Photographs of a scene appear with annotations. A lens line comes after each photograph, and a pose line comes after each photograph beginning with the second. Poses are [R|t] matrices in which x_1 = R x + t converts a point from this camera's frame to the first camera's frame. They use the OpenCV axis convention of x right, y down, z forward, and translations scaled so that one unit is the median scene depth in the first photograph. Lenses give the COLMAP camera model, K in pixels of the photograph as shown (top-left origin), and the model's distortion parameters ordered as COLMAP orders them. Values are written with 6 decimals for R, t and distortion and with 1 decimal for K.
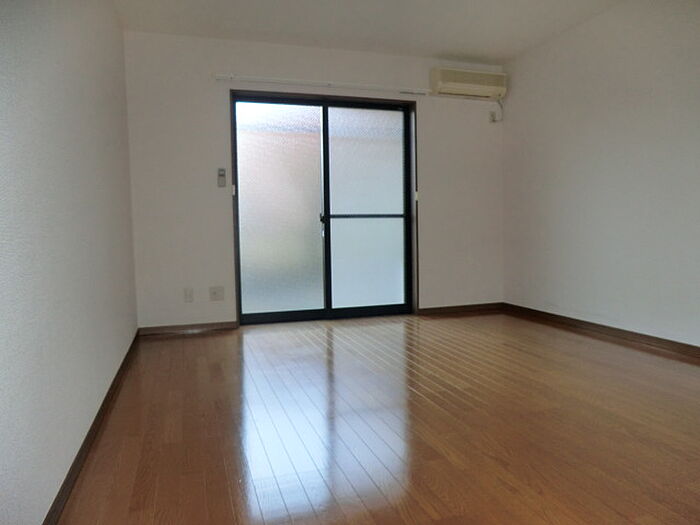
lens RADIAL K [[513.5, 0, 348.3], [0, 513.5, 260.8], [0, 0, 1]] dist [-0.020389, 0.007293]
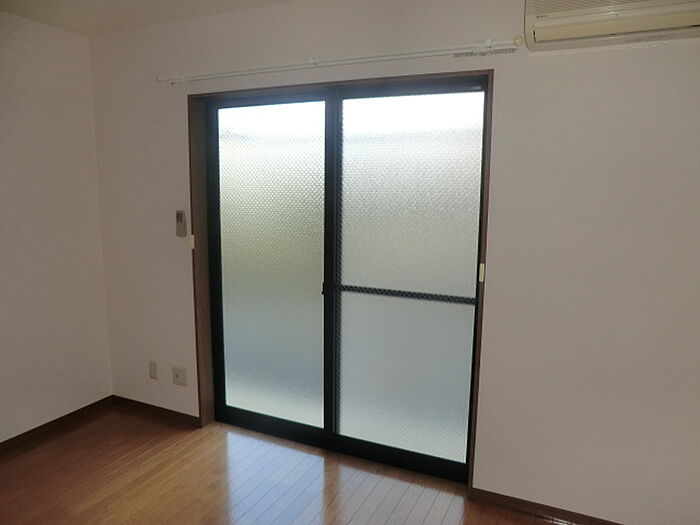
lens RADIAL K [[513.5, 0, 350.9], [0, 513.5, 260.3], [0, 0, 1]] dist [-0.020389, 0.007293]
pose [[0.723732, 0.130680, -0.677594, 0.373796], [-0.064424, 0.990413, 0.122199, -0.193734], [0.687067, -0.044786, 0.725213, 0.587471]]
